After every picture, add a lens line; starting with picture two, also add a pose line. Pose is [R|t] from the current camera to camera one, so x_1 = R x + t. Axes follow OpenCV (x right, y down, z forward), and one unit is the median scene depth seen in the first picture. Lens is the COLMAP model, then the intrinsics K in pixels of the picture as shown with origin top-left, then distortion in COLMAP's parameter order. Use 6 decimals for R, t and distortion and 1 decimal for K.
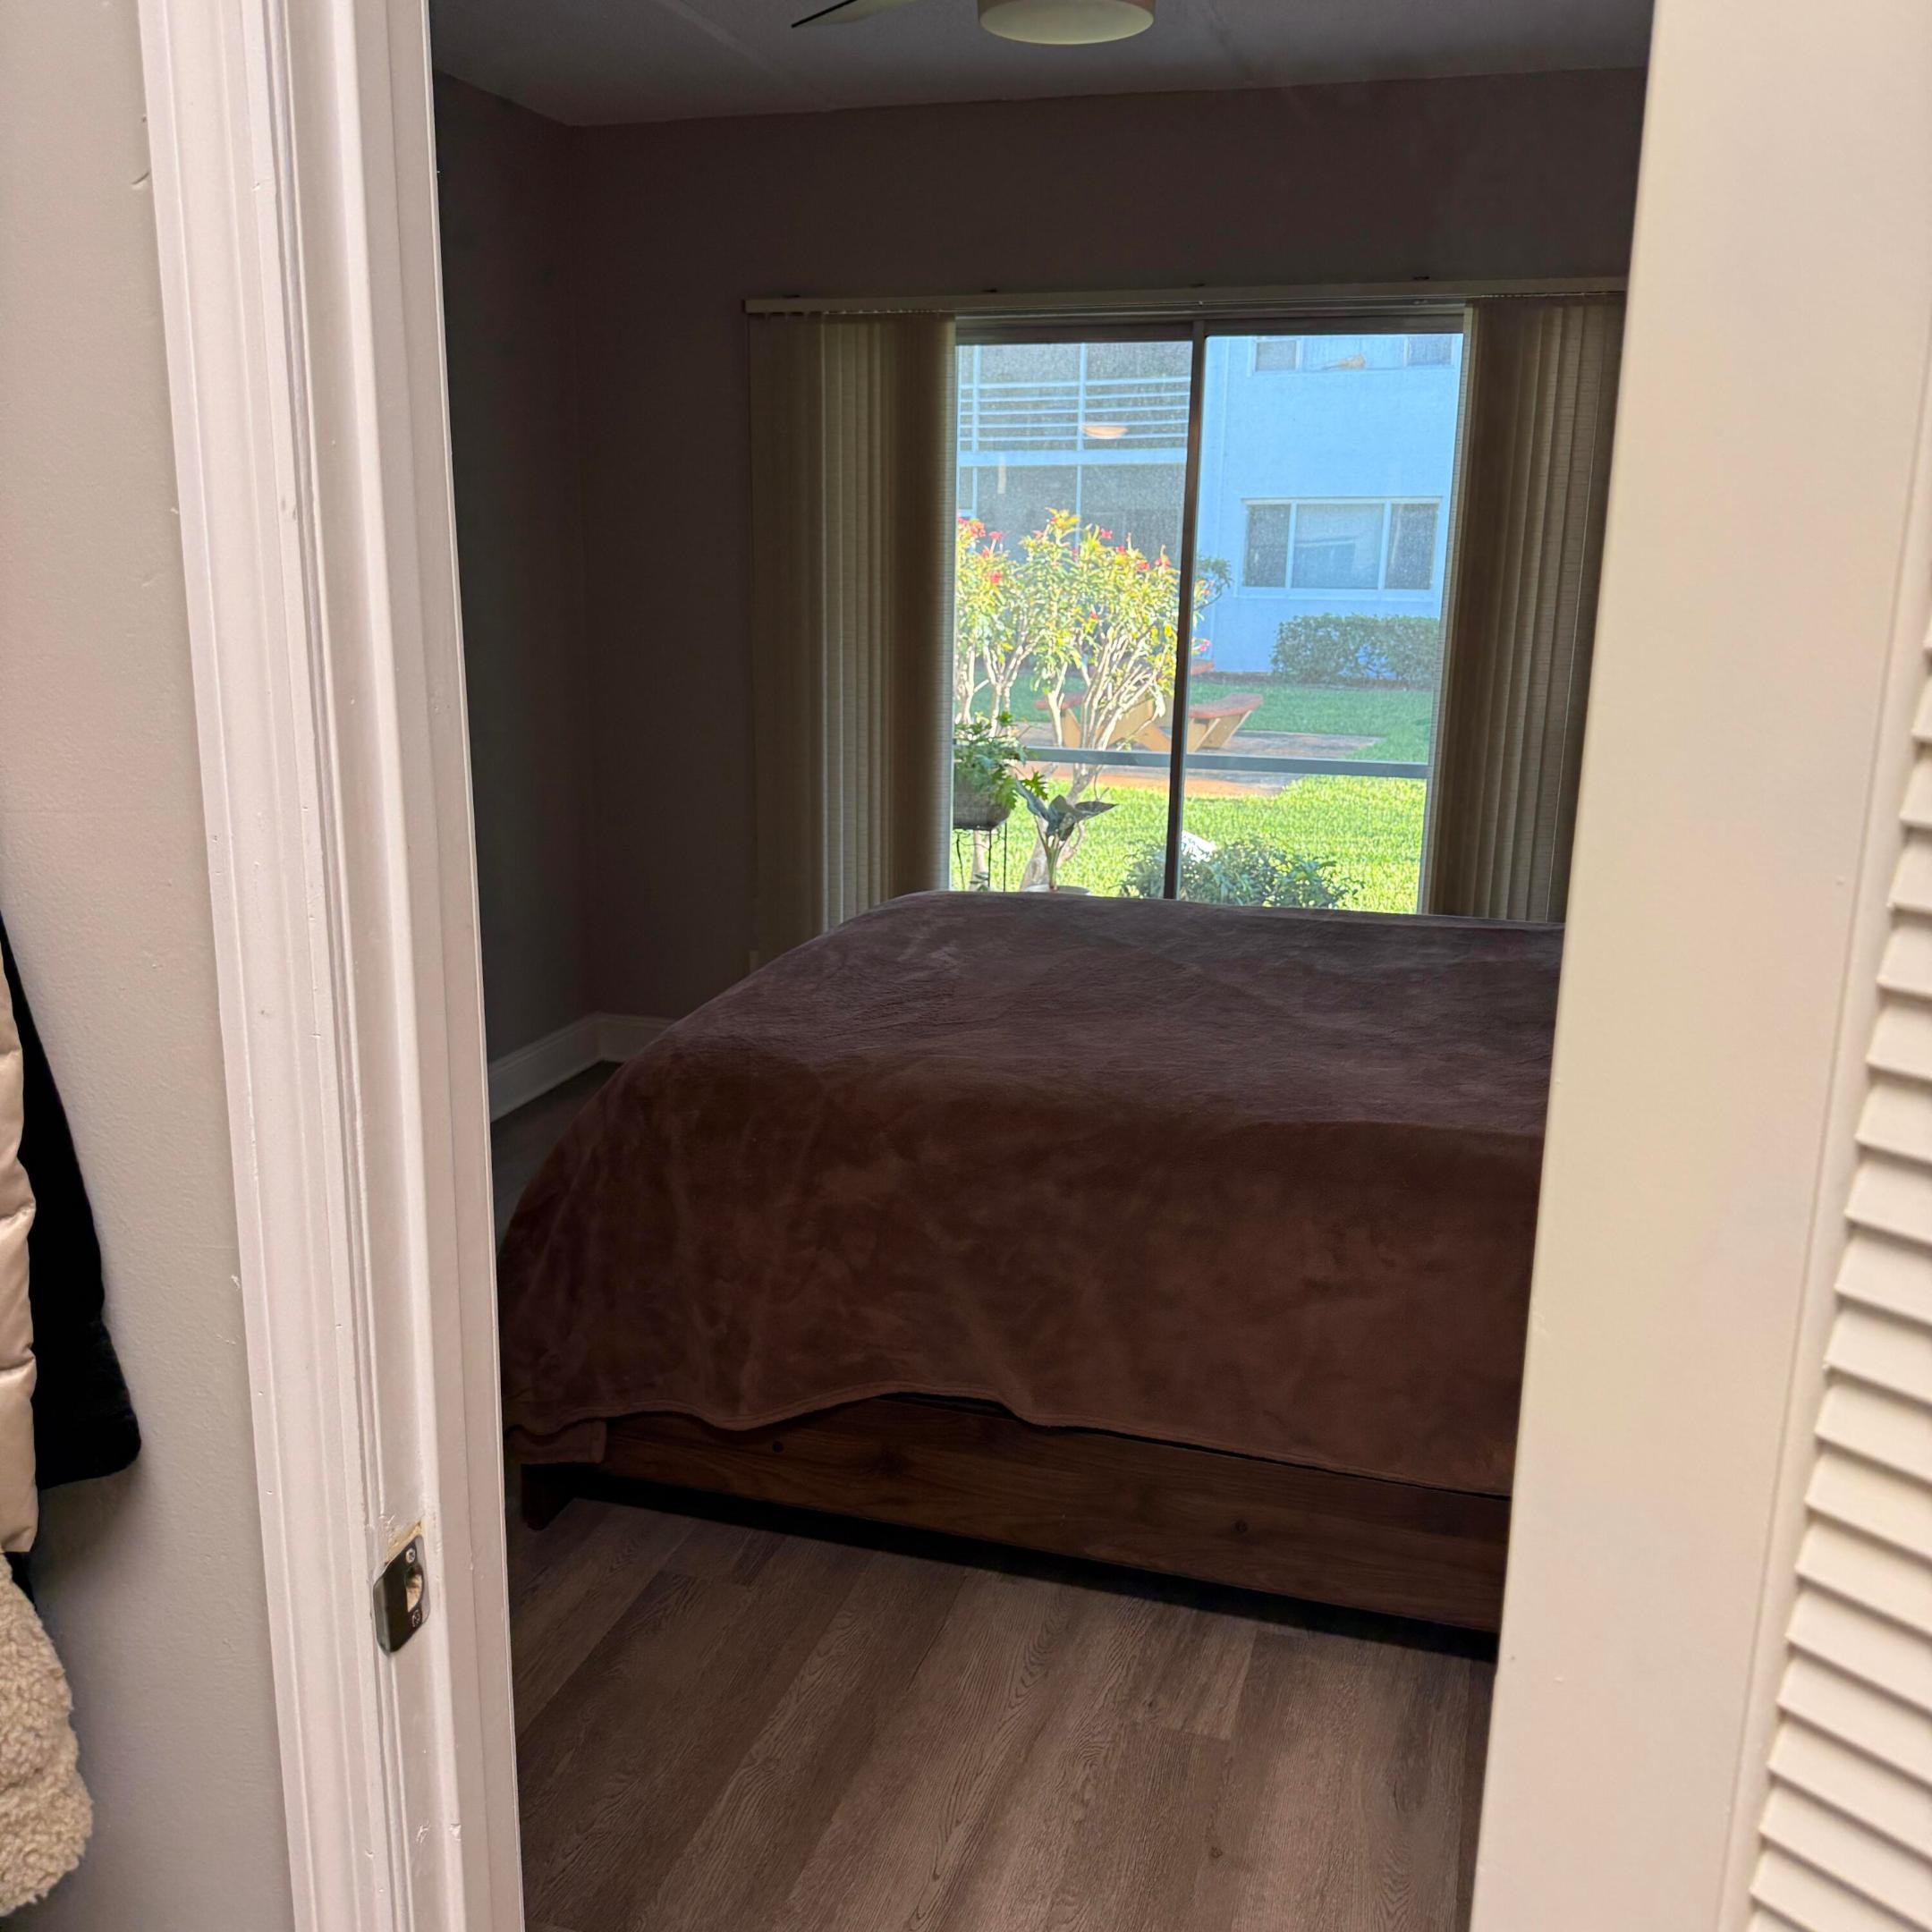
lens RADIAL K [[1784.1, 0, 954.5], [0, 1784.1, 976.8], [0, 0, 1]] dist [0.171649, -0.358224]
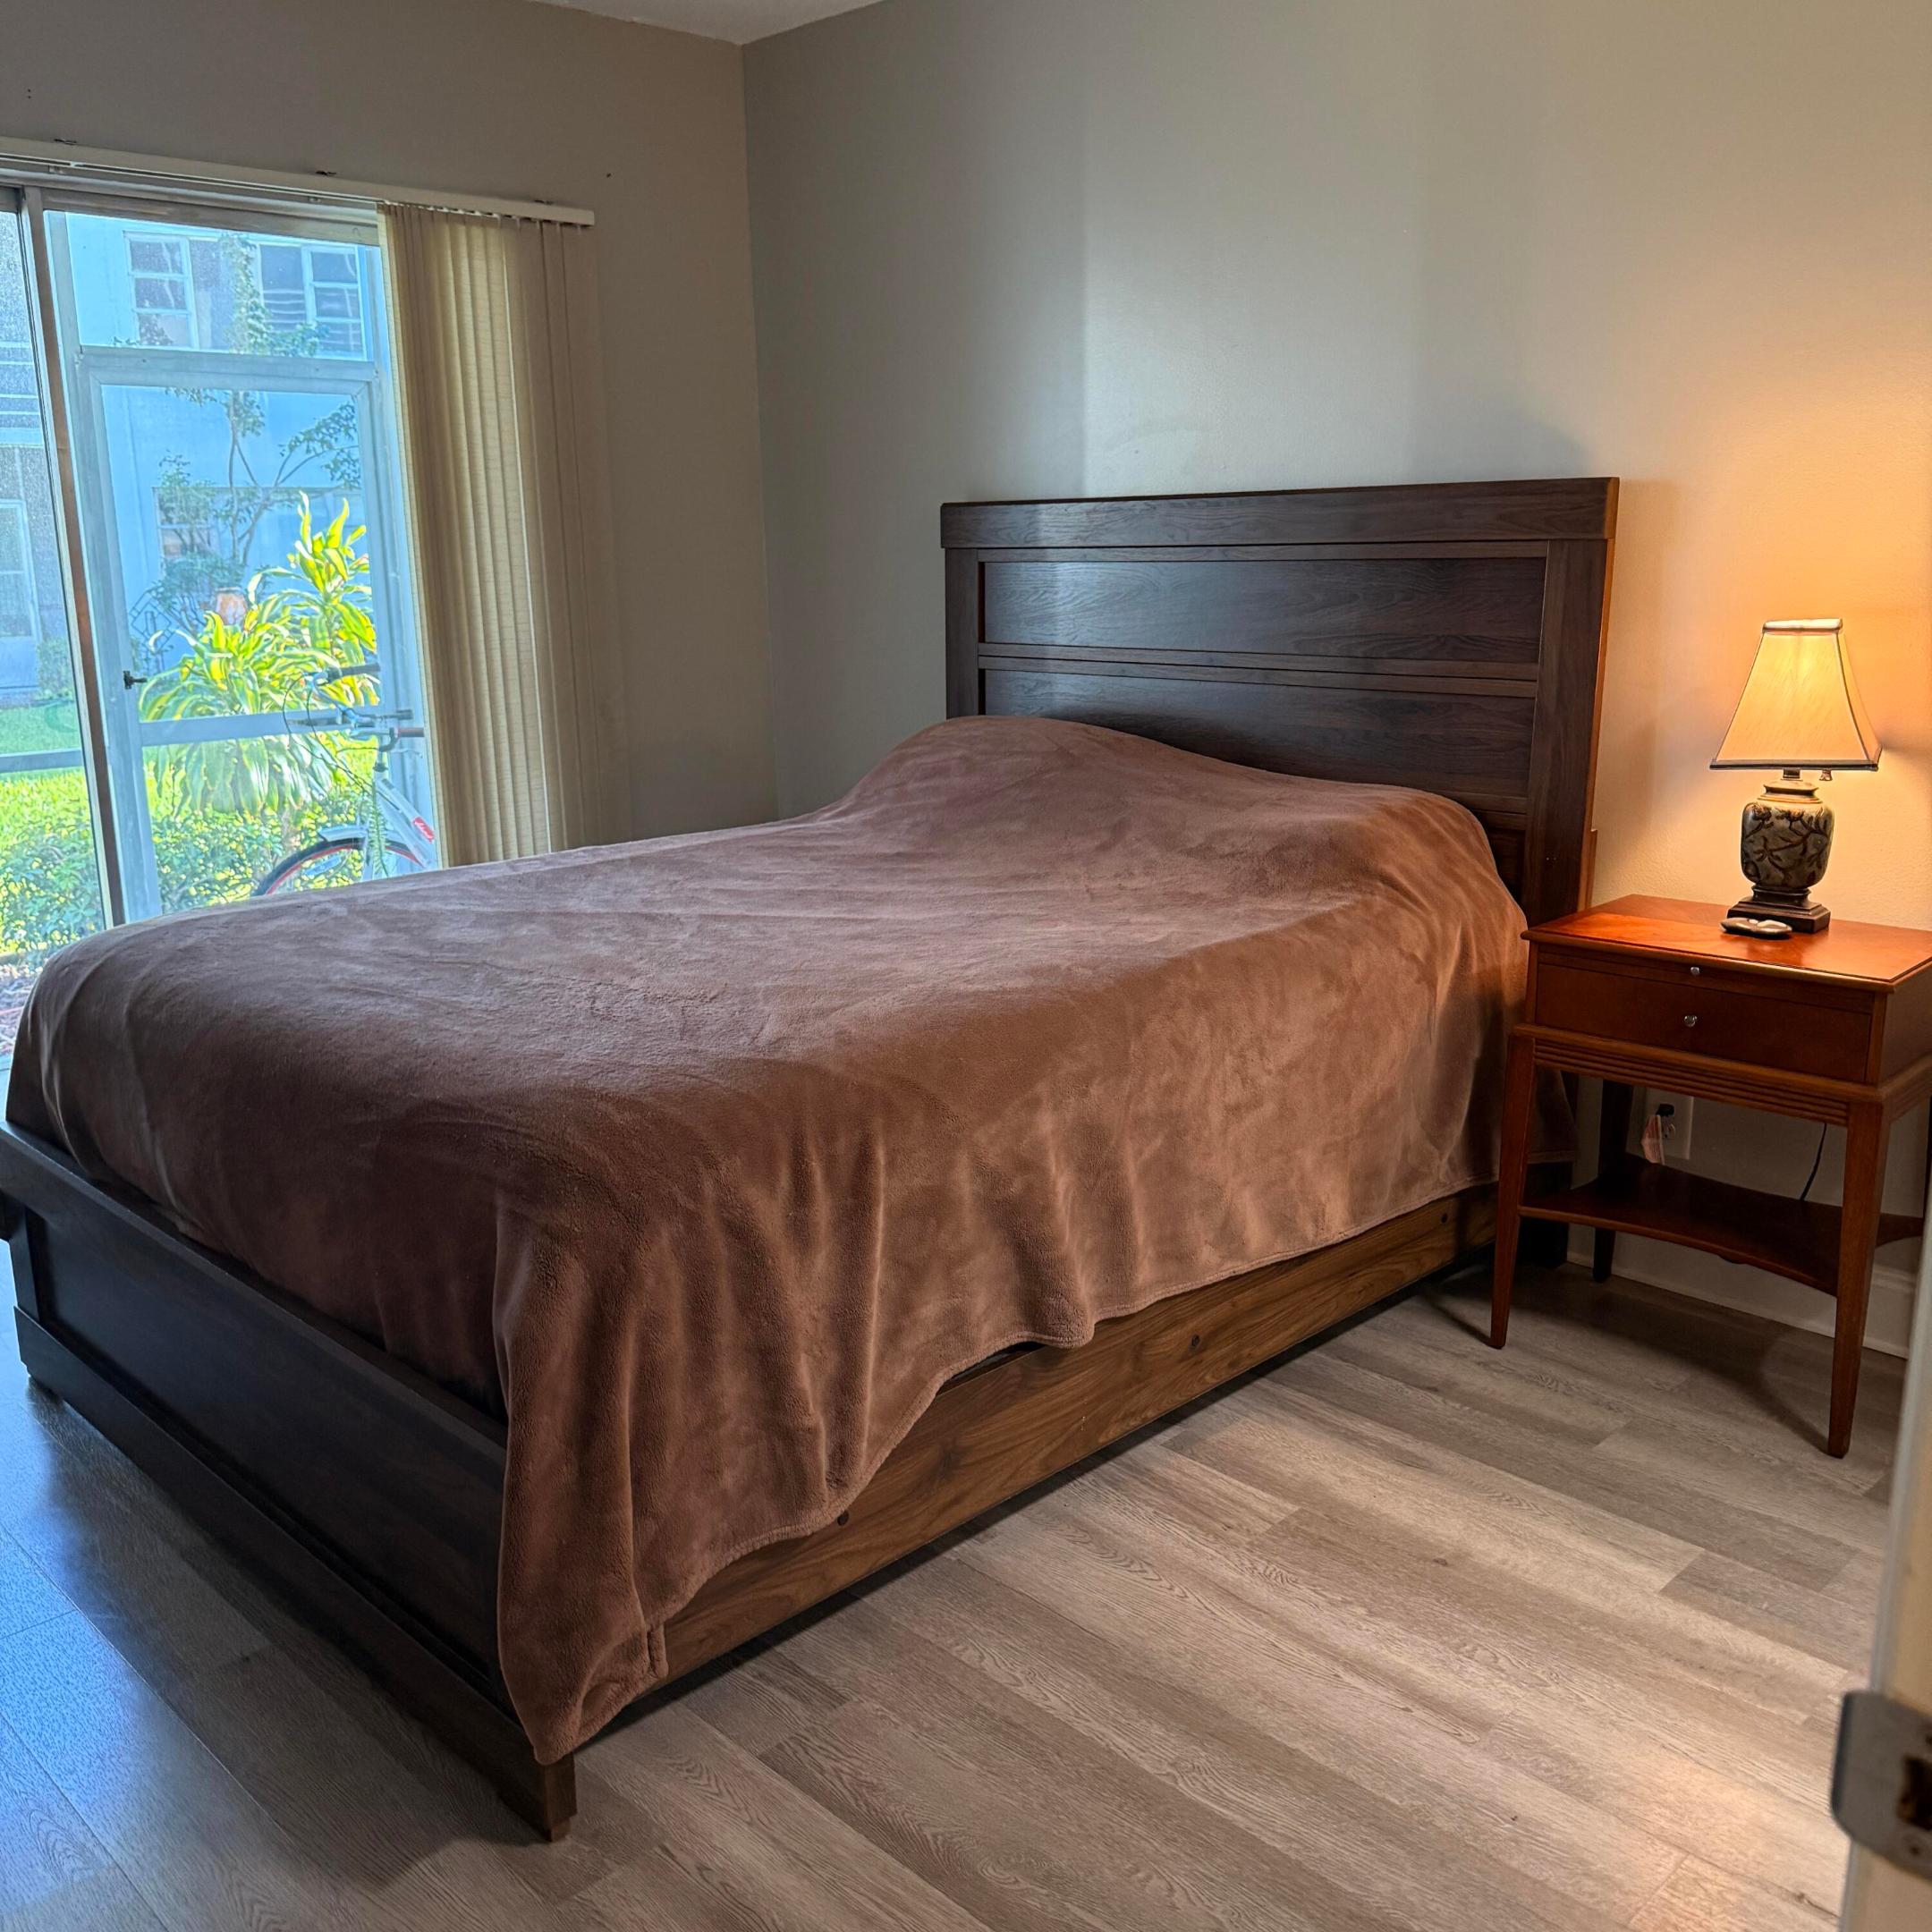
lens RADIAL K [[1784.1, 0, 954.5], [0, 1784.1, 976.8], [0, 0, 1]] dist [0.171649, -0.358224]
pose [[0.474746, -0.228477, 0.849950, -0.701491], [0.229646, 0.964421, 0.130978, -0.070341], [-0.849635, 0.133006, 0.510324, 0.501116]]
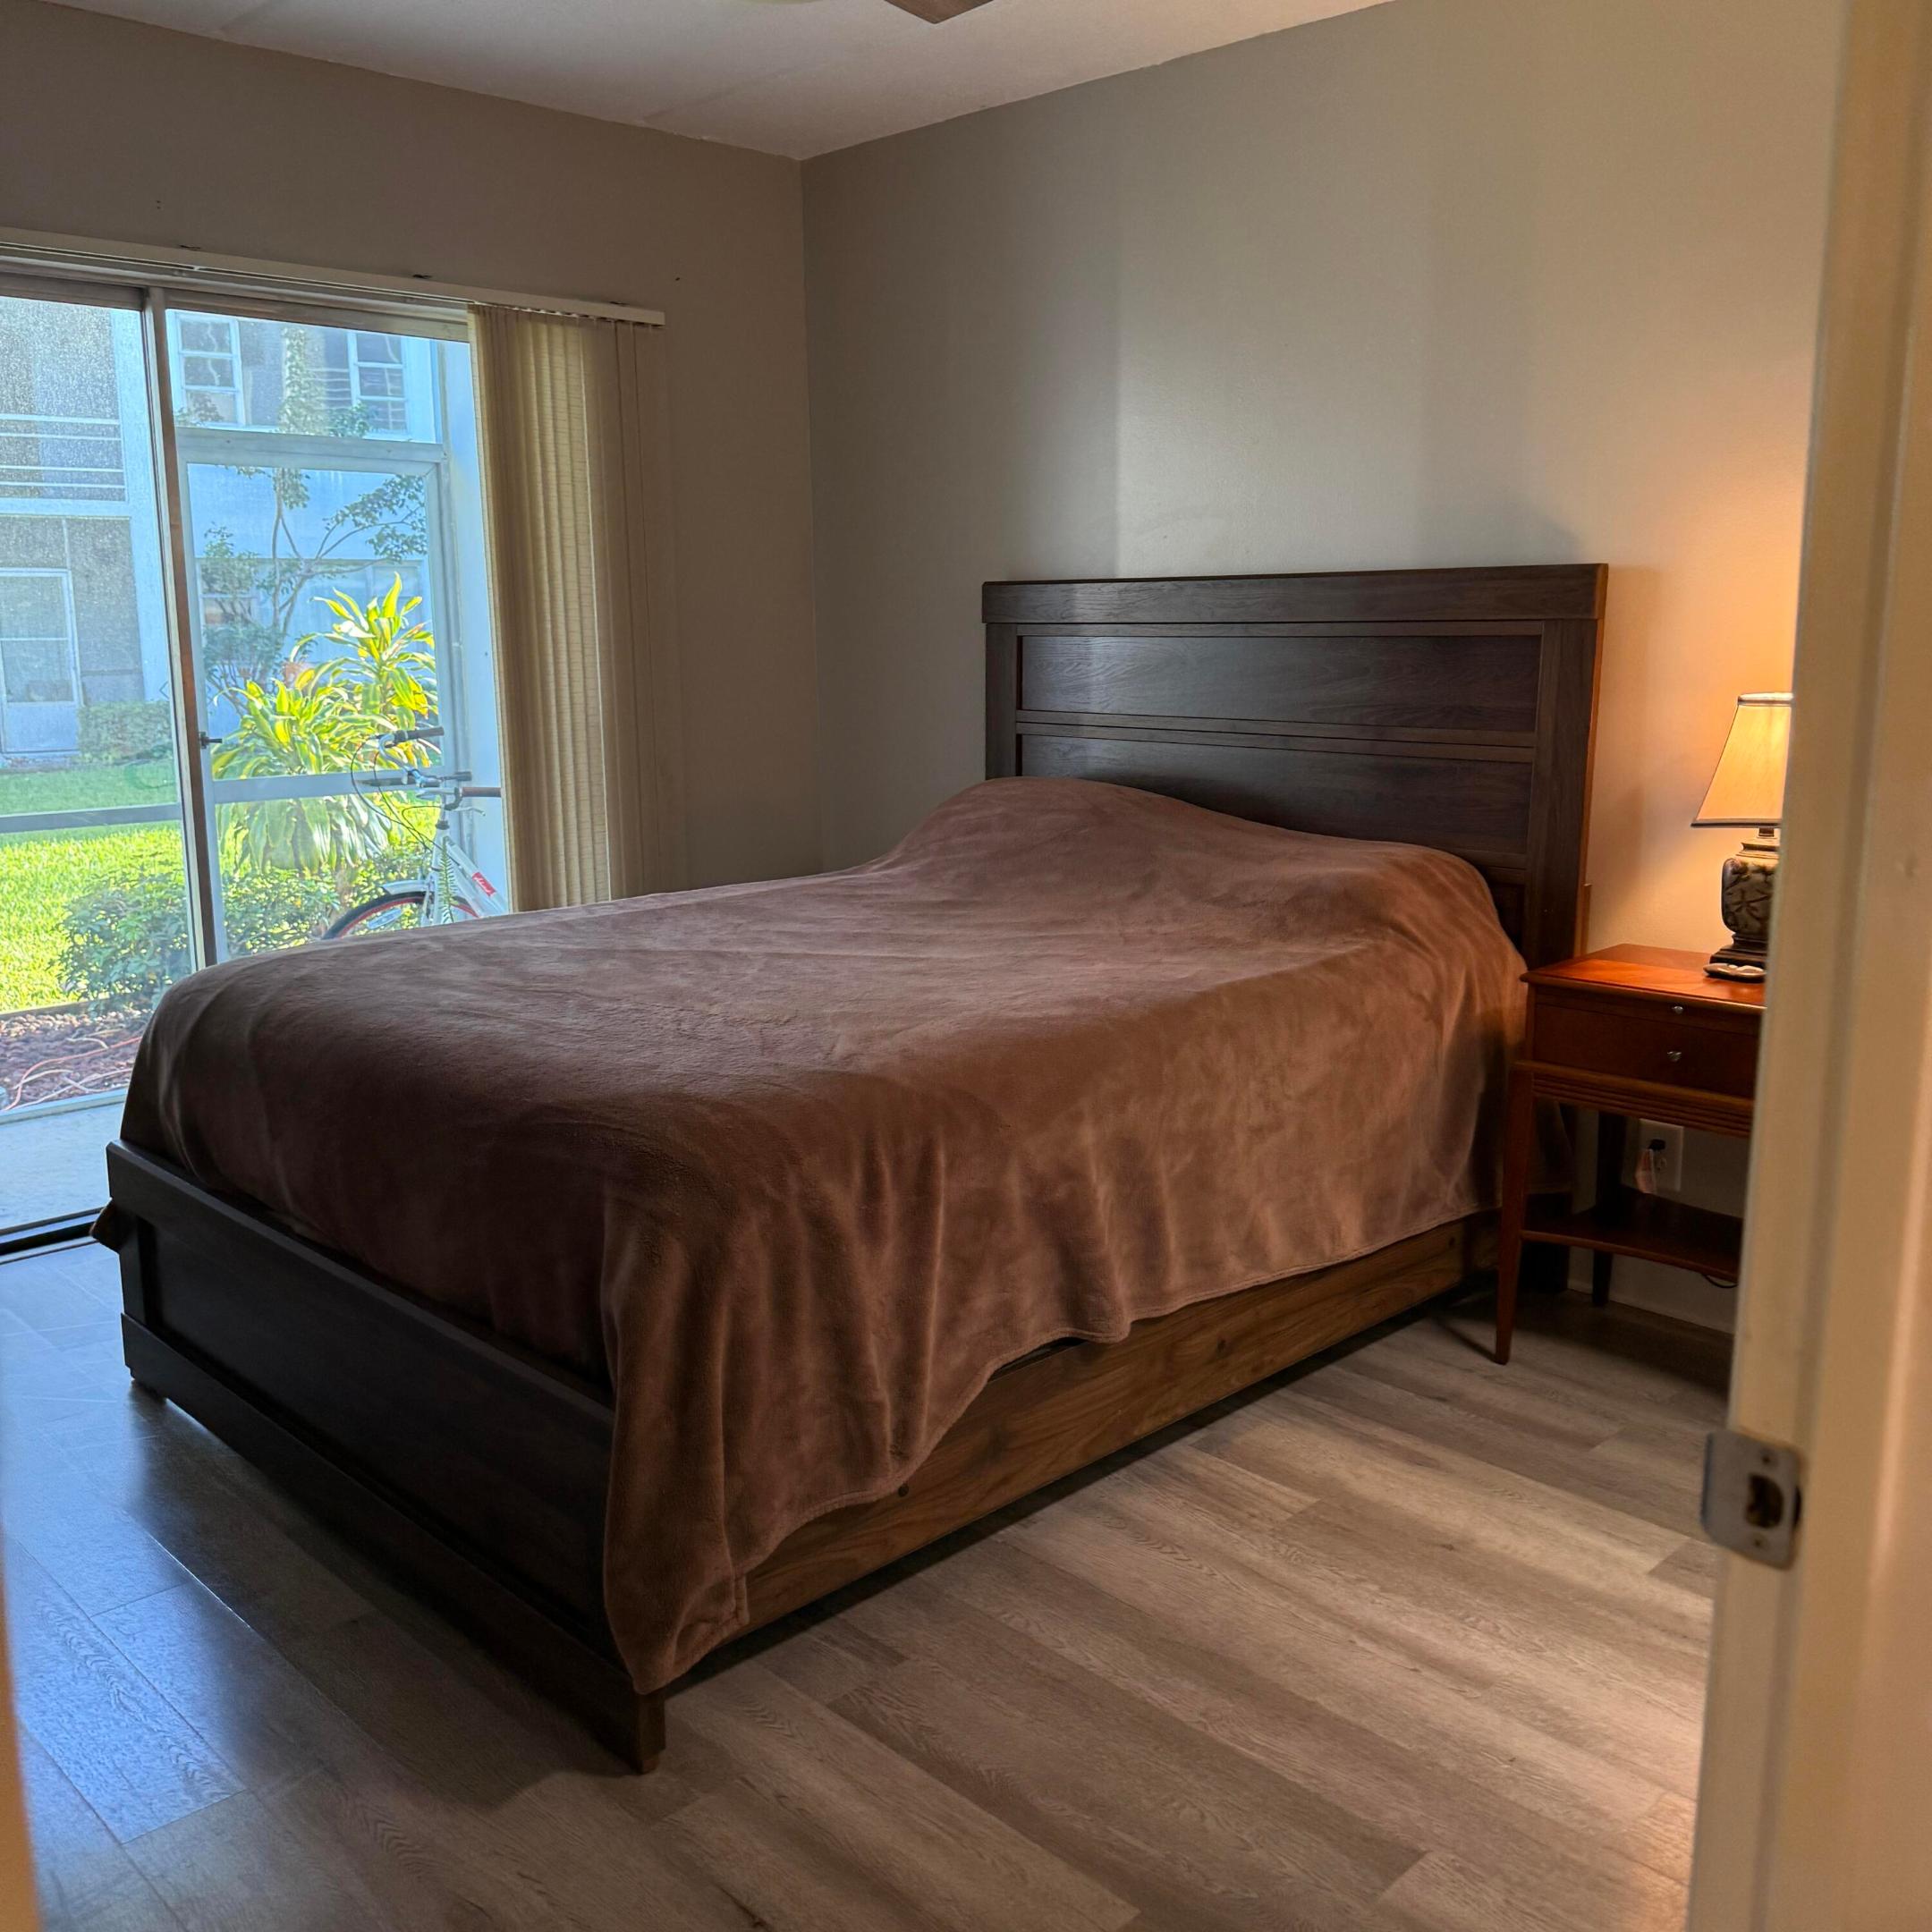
lens RADIAL K [[1785.8, 0, 970.4], [0, 1785.8, 960.1], [0, 0, 1]] dist [0.187671, -0.407713]
pose [[0.476844, -0.182523, 0.859829, -0.798094], [0.221345, 0.971614, 0.083499, -0.064002], [-0.850662, 0.150502, 0.503709, 0.470806]]
